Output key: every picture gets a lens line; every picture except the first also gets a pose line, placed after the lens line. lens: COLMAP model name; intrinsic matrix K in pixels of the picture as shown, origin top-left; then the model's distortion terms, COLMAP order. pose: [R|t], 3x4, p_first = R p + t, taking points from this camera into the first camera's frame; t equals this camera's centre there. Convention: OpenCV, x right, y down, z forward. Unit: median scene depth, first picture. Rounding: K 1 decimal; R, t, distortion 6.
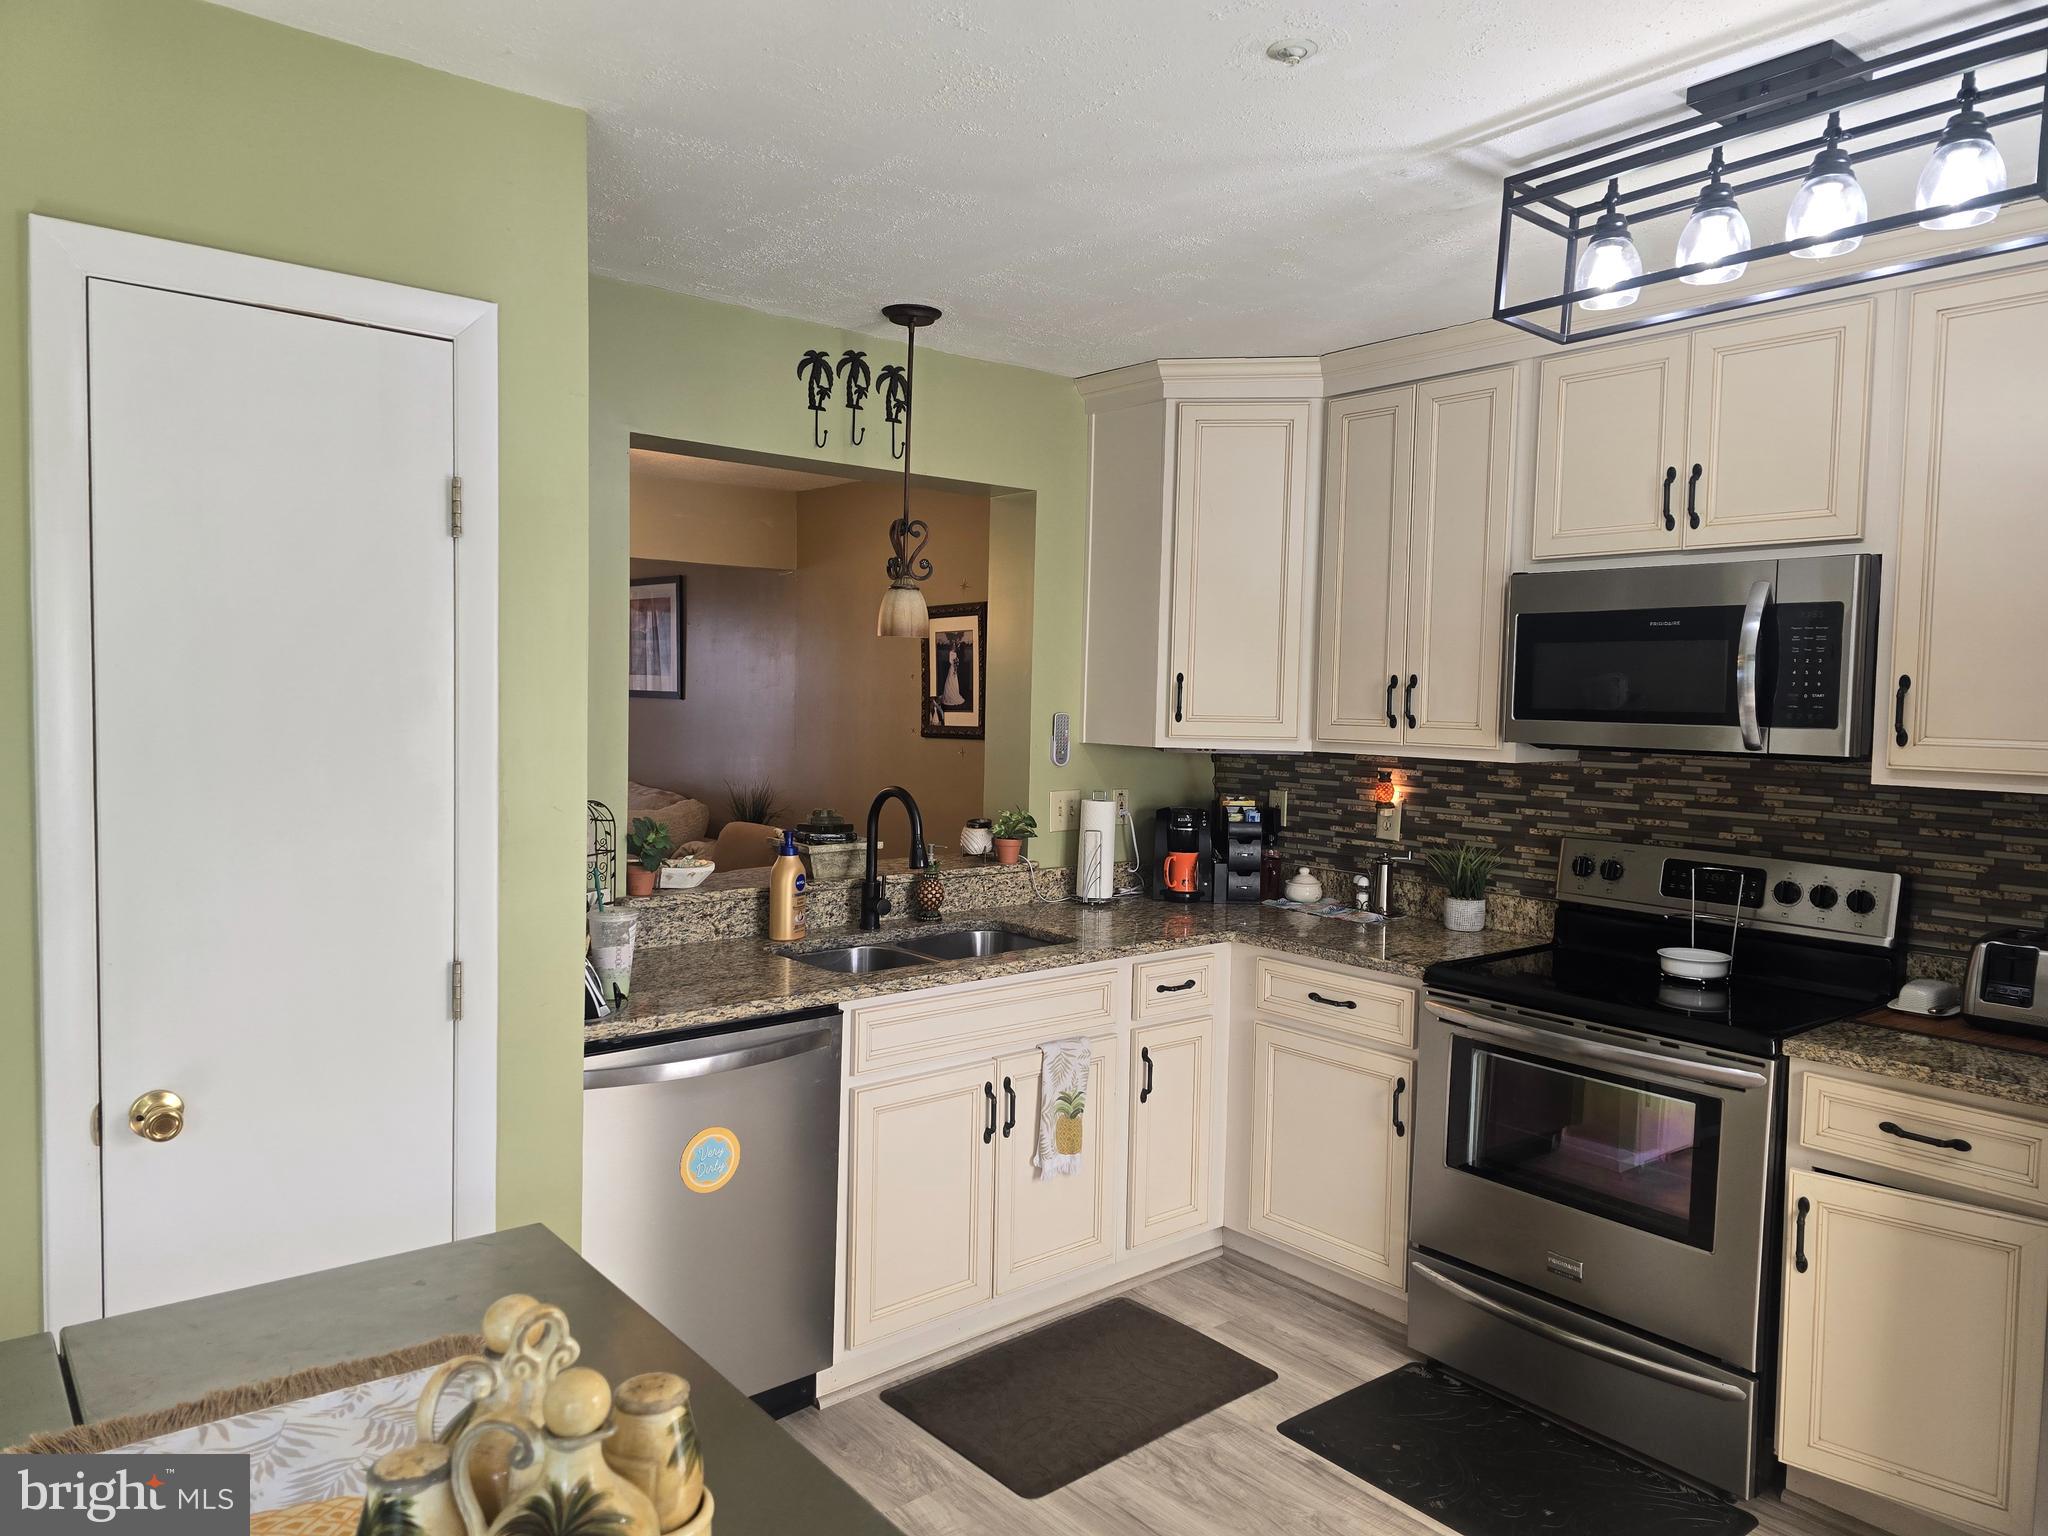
lens RADIAL K [[1329.8, 0, 1024.0], [0, 1329.8, 768.0], [0, 0, 1]] dist [0.050526, -0.062936]
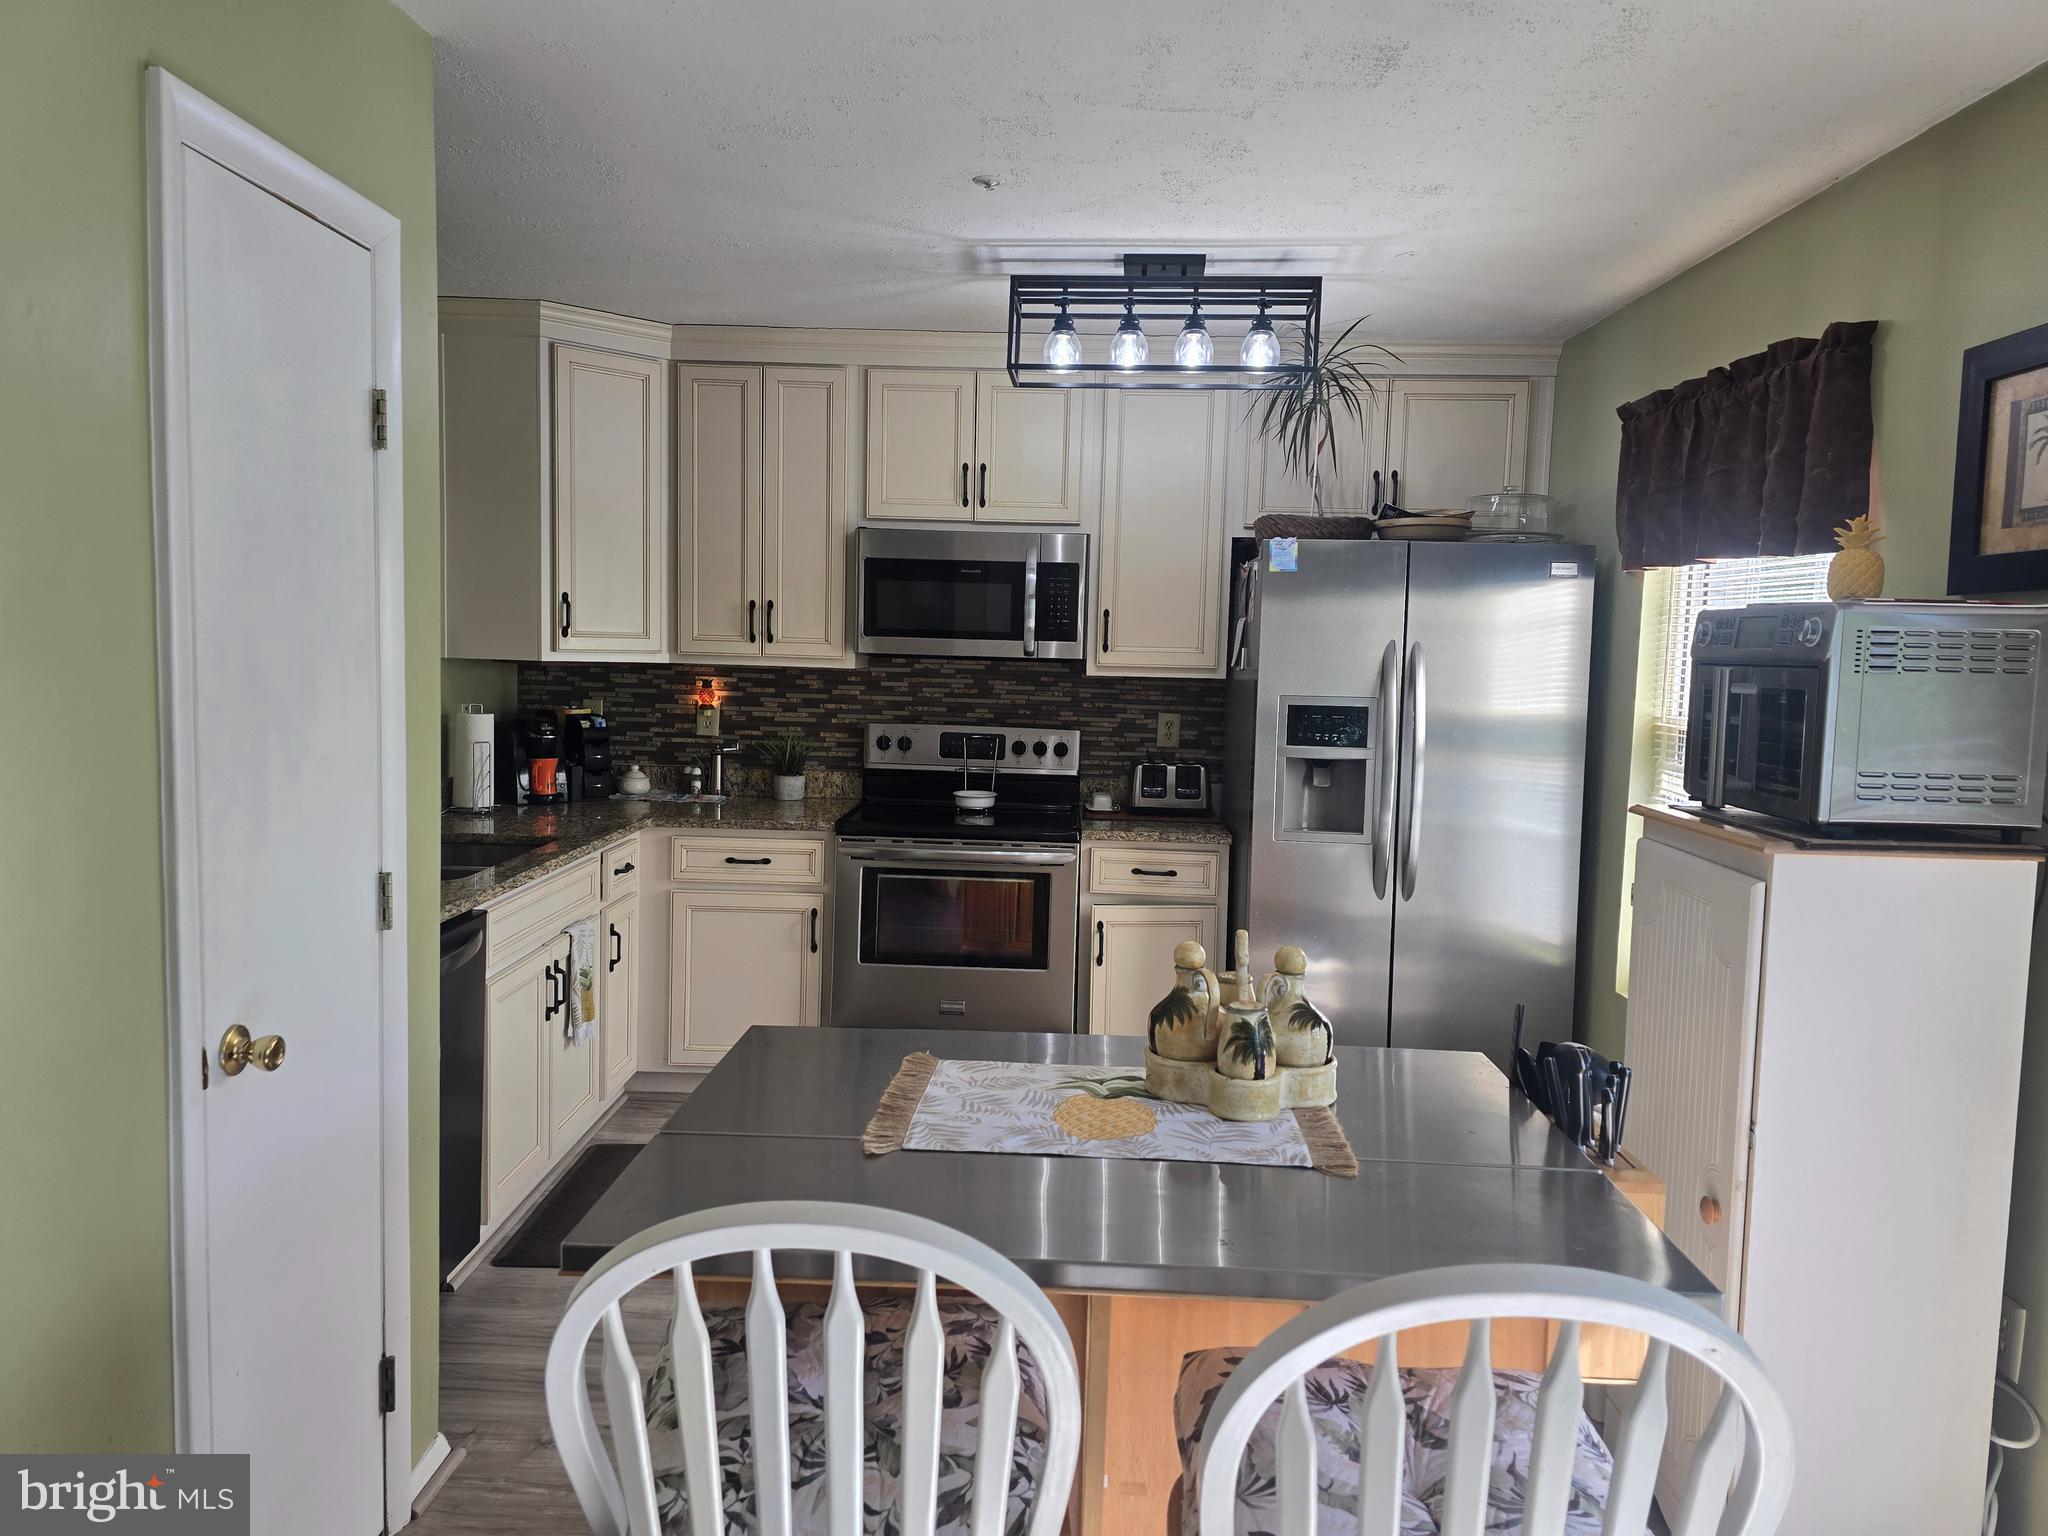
lens RADIAL K [[1329.8, 0, 1024.0], [0, 1329.8, 768.0], [0, 0, 1]] dist [0.050526, -0.062936]
pose [[0.656594, -0.073921, 0.750613, -0.527467], [0.027781, 0.996881, 0.073873, 0.001751], [-0.753732, -0.027652, 0.656599, -0.015285]]
